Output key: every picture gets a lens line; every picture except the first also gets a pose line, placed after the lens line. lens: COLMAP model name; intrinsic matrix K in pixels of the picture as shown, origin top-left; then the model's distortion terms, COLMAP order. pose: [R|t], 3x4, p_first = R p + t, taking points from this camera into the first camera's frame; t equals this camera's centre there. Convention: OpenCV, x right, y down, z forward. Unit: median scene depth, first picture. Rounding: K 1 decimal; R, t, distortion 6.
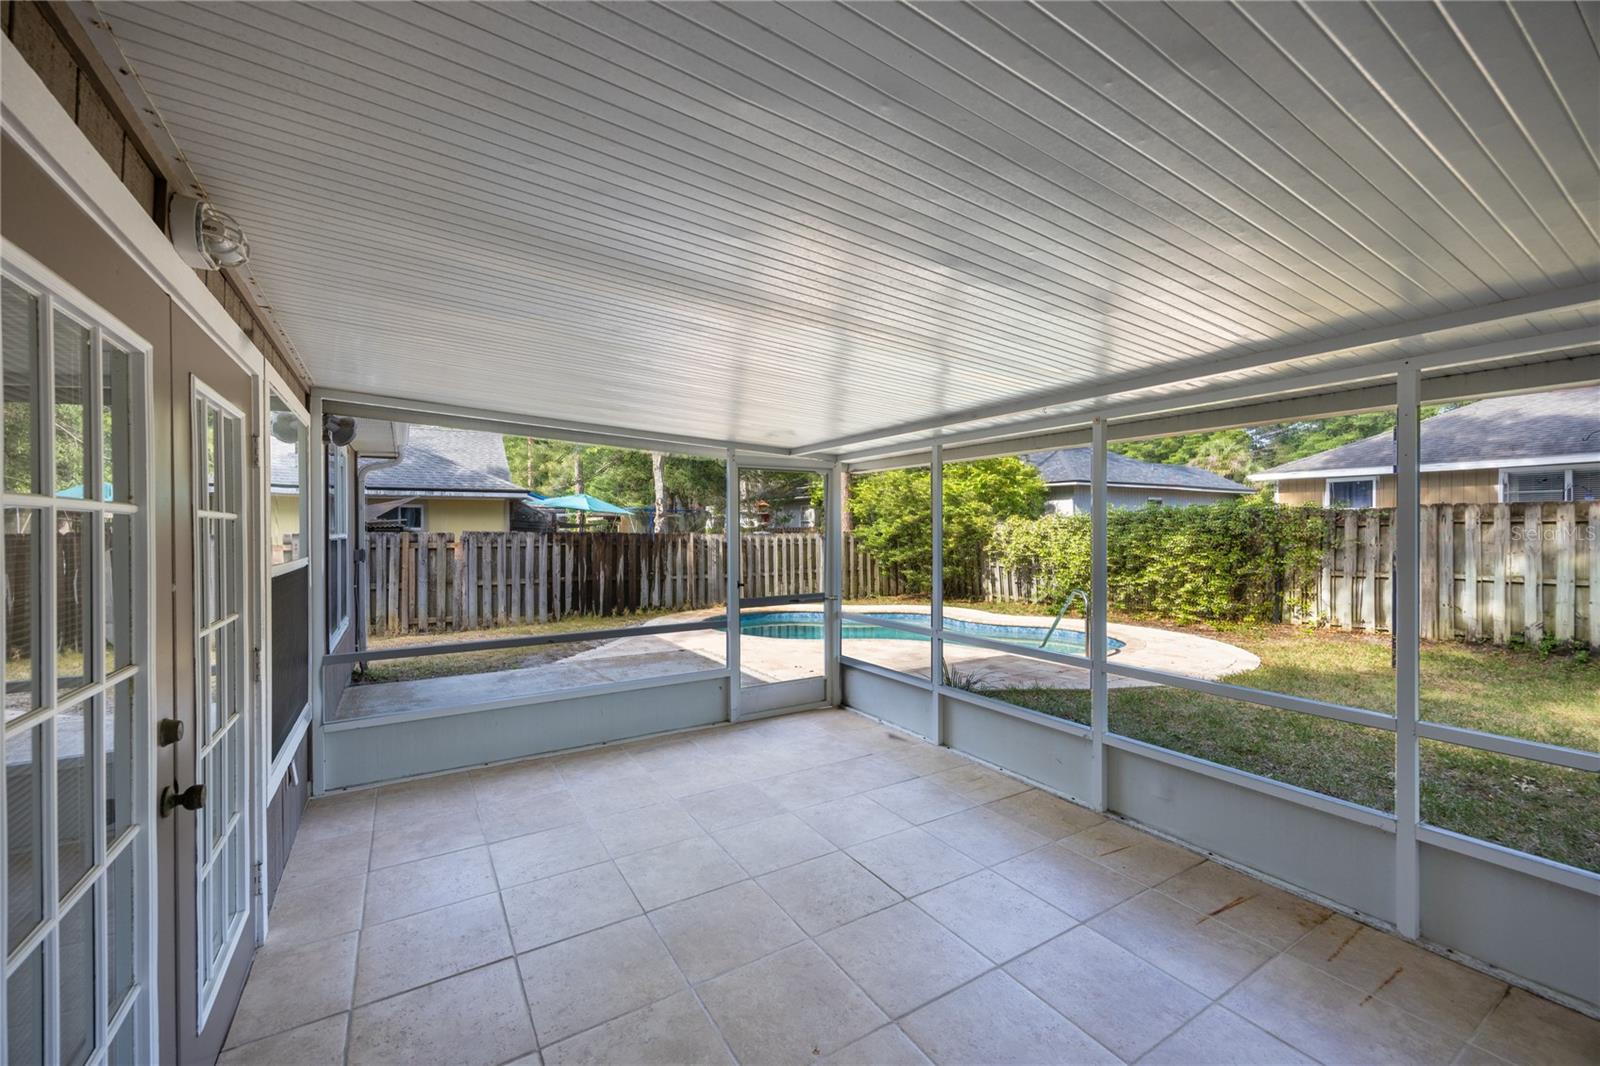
lens RADIAL K [[644.5, 0, 805.6], [0, 644.5, 530.1], [0, 0, 1]] dist [0.001035, 0.000043]
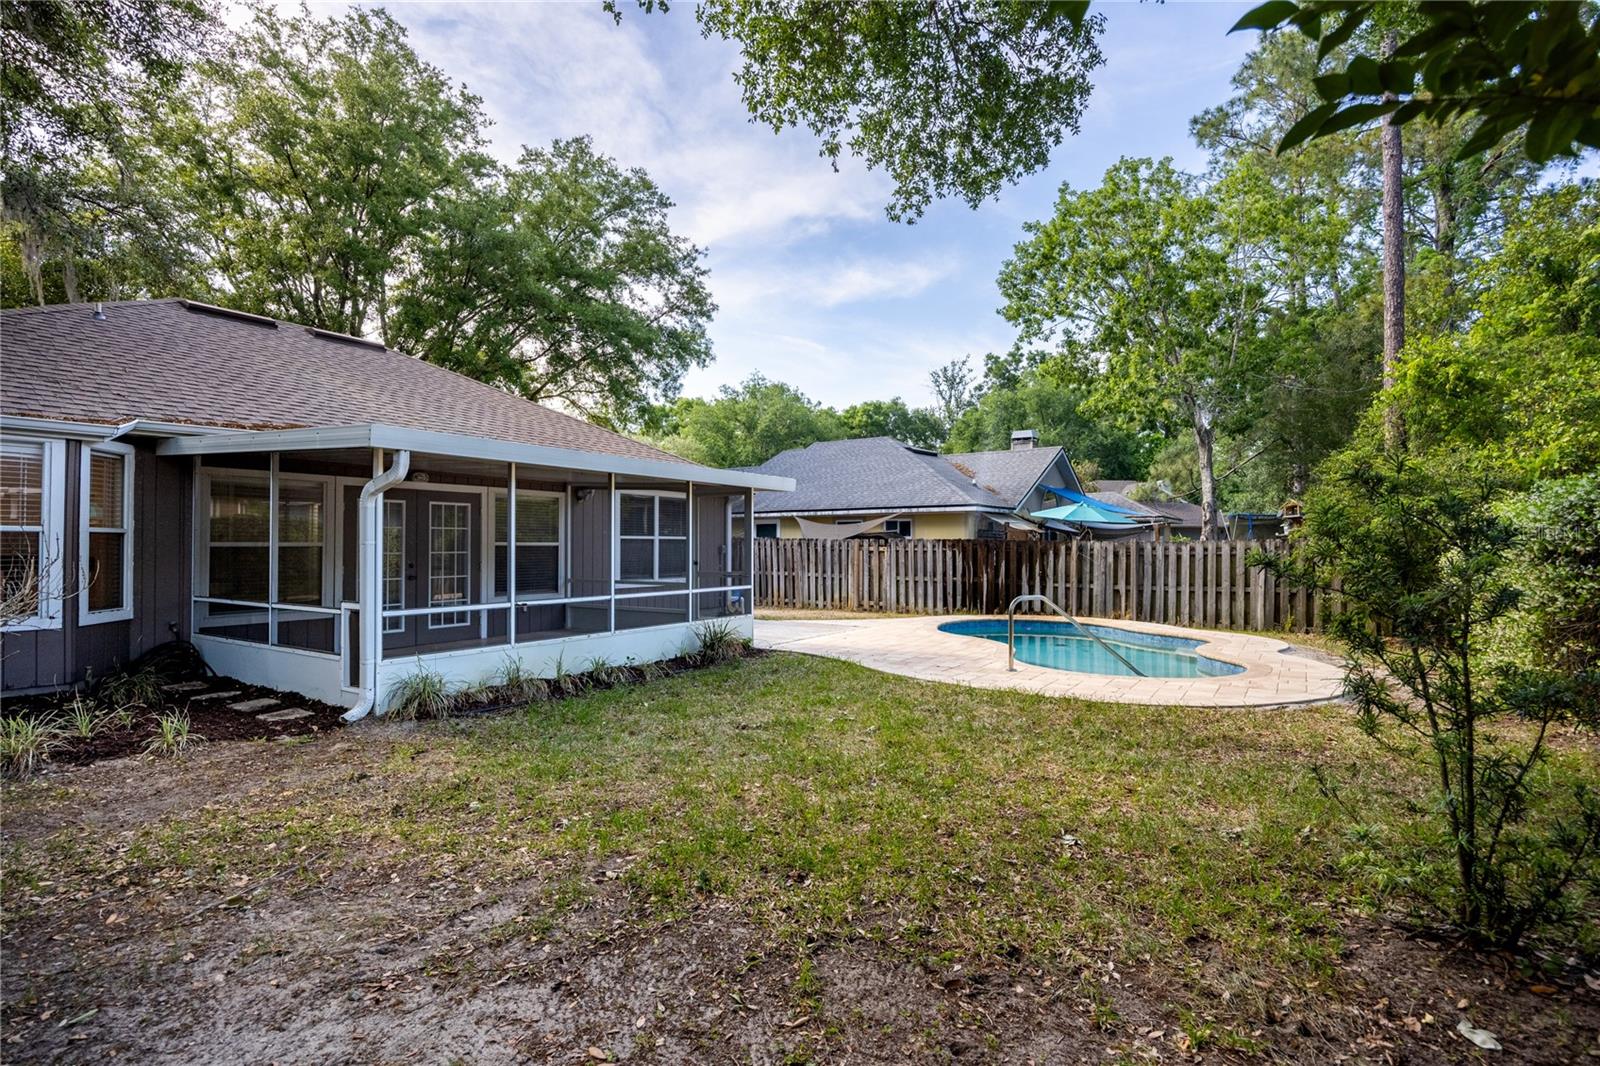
lens RADIAL K [[787.6, 0, 798.3], [0, 787.6, 535.2], [0, 0, 1]] dist [-0.011044, -0.000035]
pose [[0.413711, -0.006692, -0.910383, 0.885339], [-0.003430, 0.999954, -0.008909, 0.010398], [0.910402, 0.006809, 0.413670, 0.164308]]
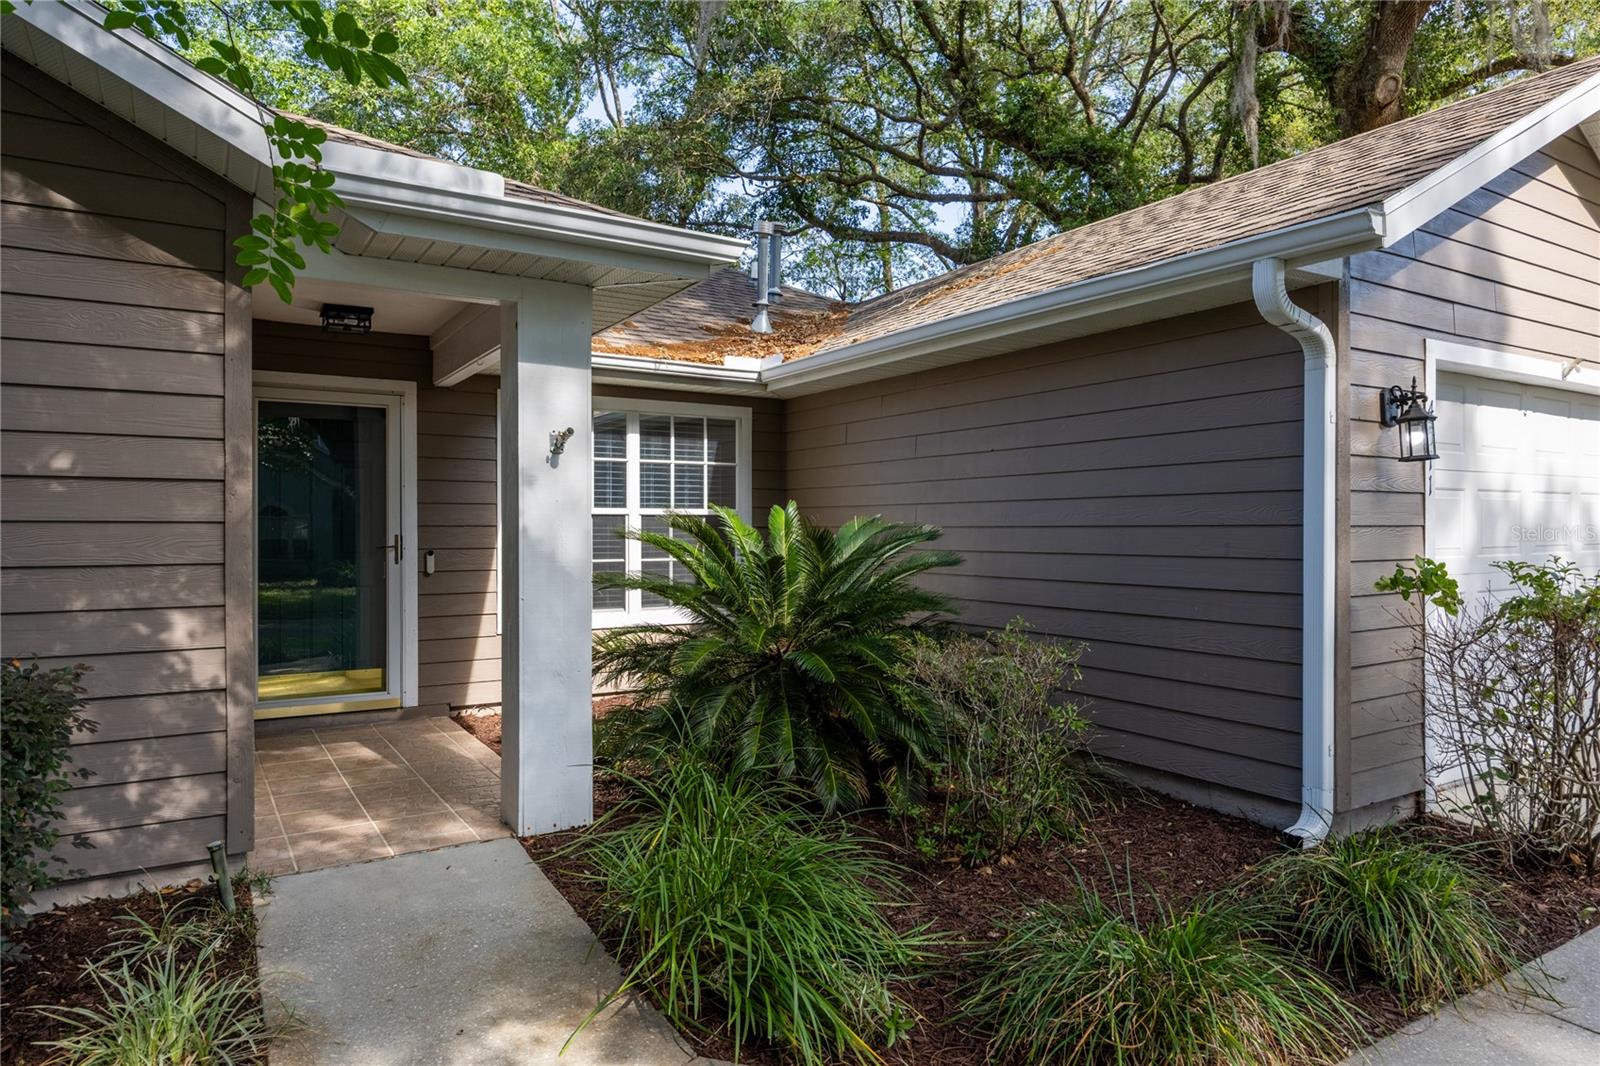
lens RADIAL K [[987.0, 0, 802.3], [0, 987.0, 530.9], [0, 0, 1]] dist [-0.003643, -0.001228]
pose [[-0.009263, 0.010677, -0.999900, 0.322341], [-0.003333, 0.999937, 0.010708, 0.009411], [0.999952, 0.003432, -0.009227, 0.592140]]
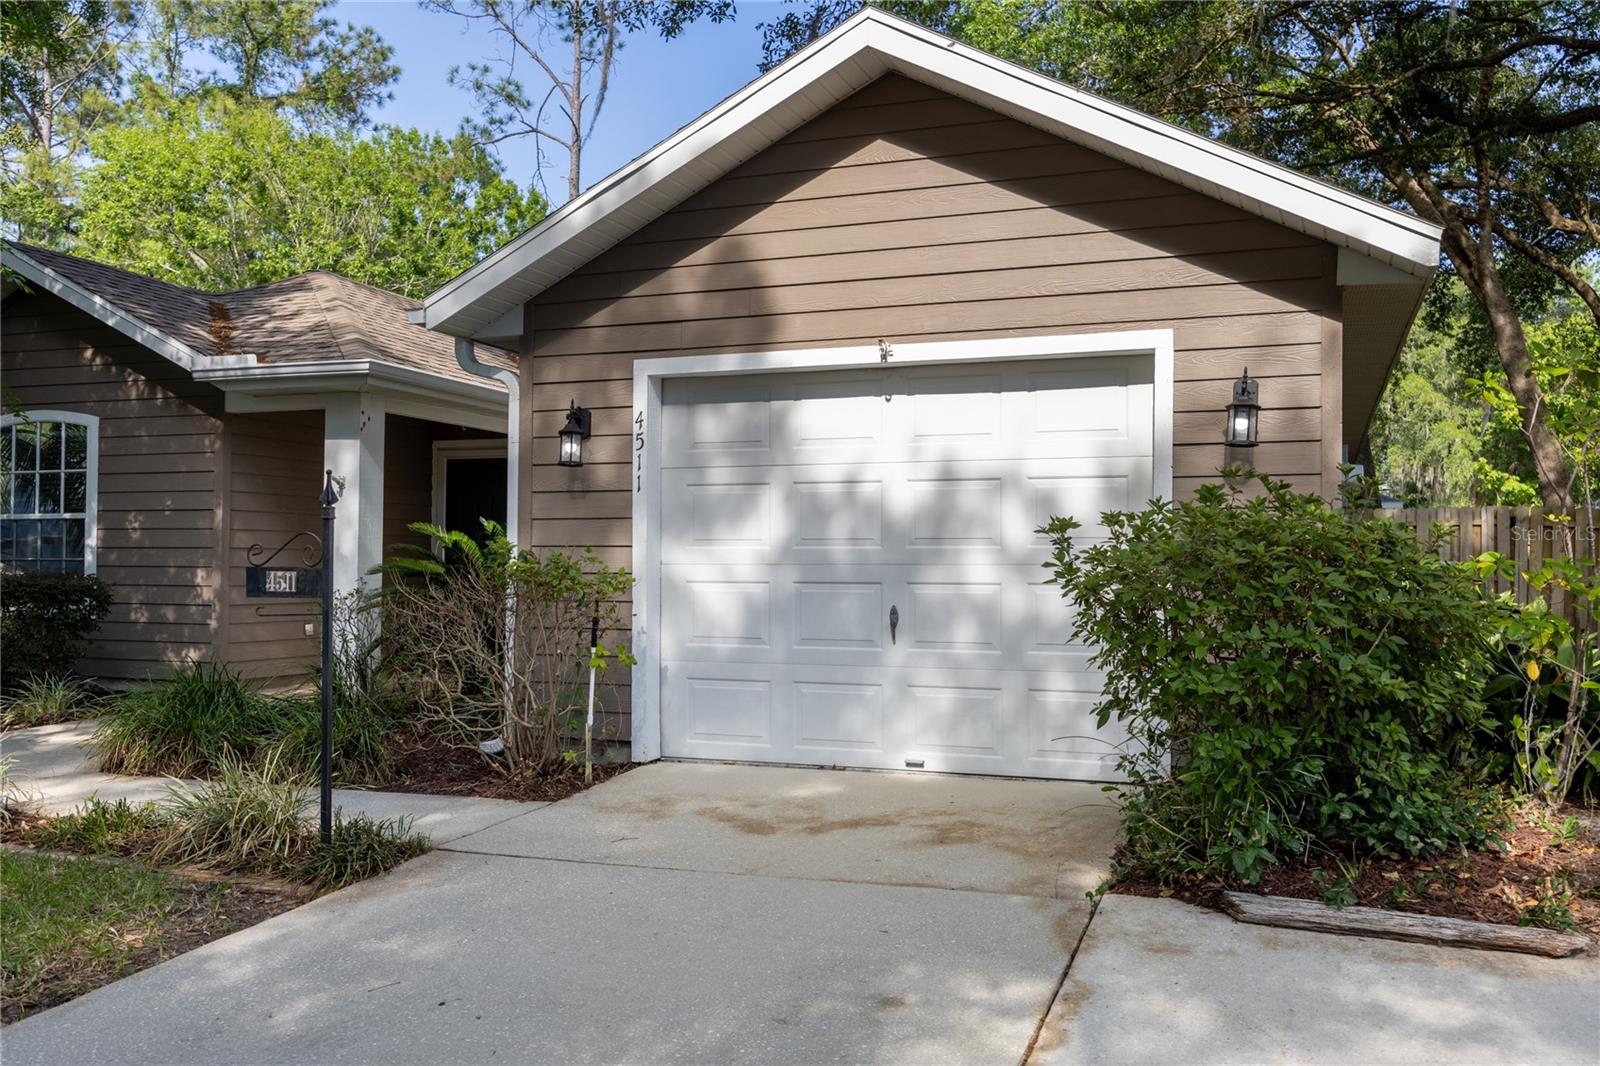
lens RADIAL K [[1325.9, 0, 800.0], [0, 1325.9, 533.0], [0, 0, 1]] dist [0.009041, -0.005708]
pose [[-0.799364, -0.010434, -0.600757, 0.237103], [-0.001661, 0.999884, -0.015156, 0.027697], [0.600845, -0.011118, -0.799288, 1.411971]]
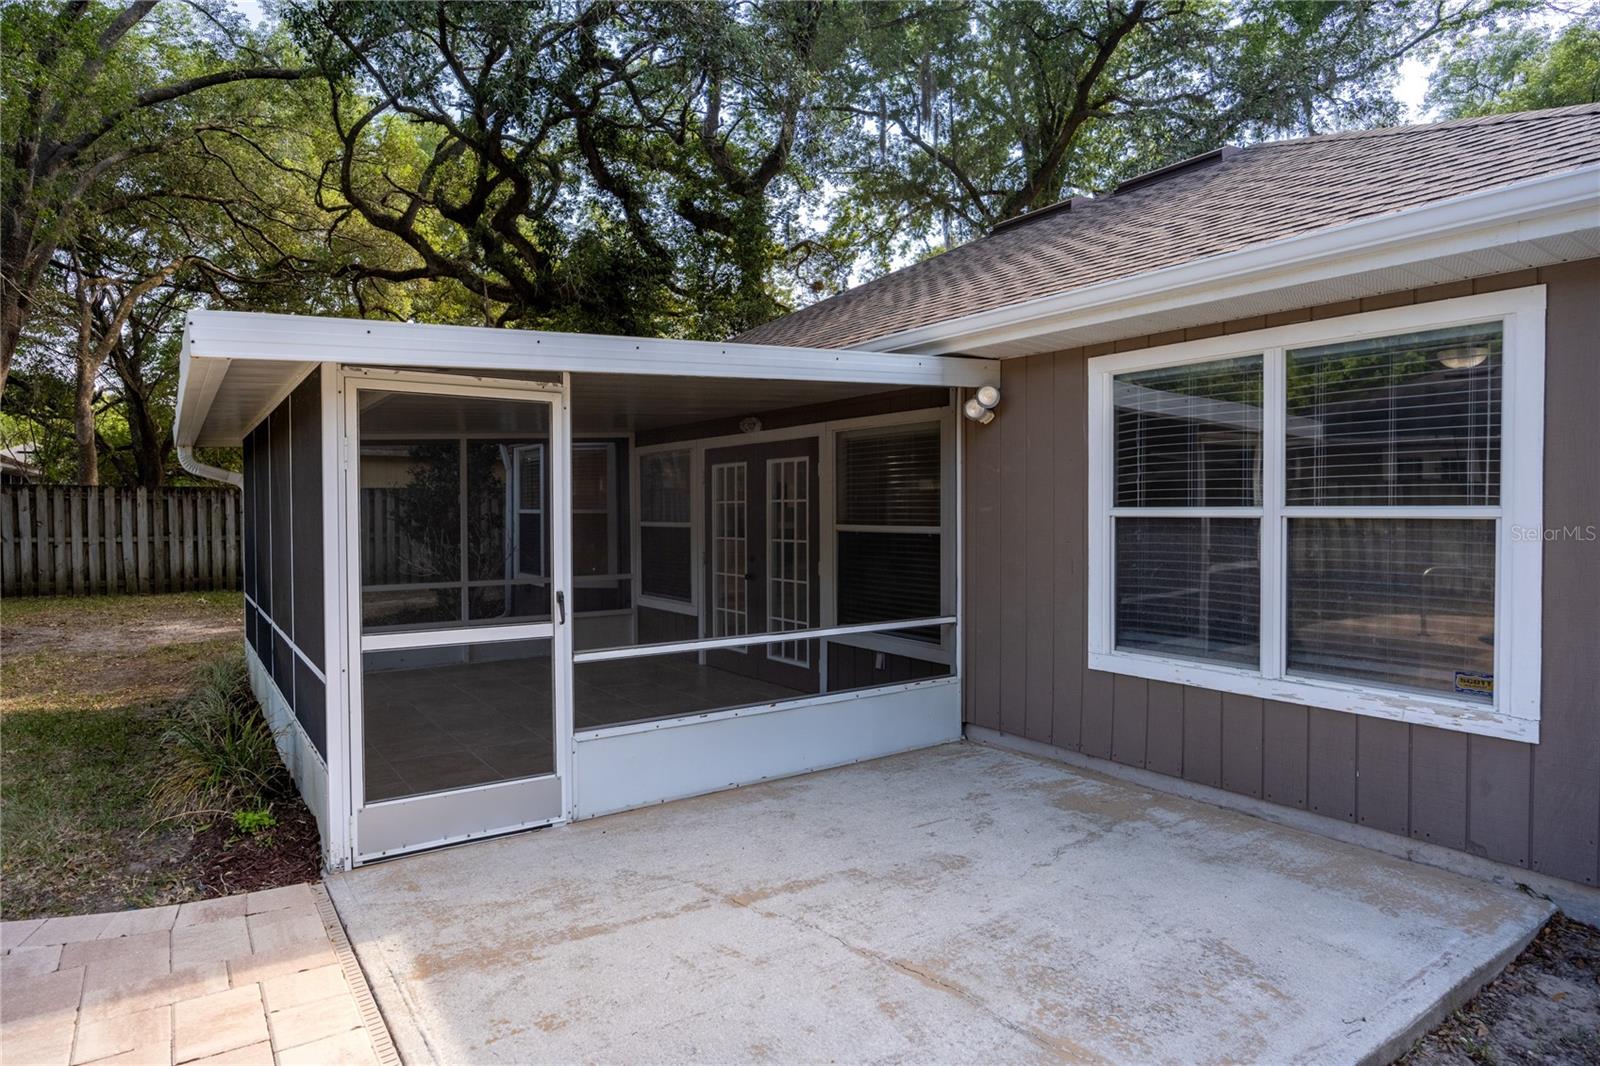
lens RADIAL K [[912.2, 0, 804.6], [0, 912.2, 530.8], [0, 0, 1]] dist [-0.003517, -0.000565]
pose [[-0.998955, 0.011799, -0.044155, -0.127364], [0.010569, 0.999553, 0.027973, -0.001059], [0.044465, 0.027477, -0.998633, 0.835006]]
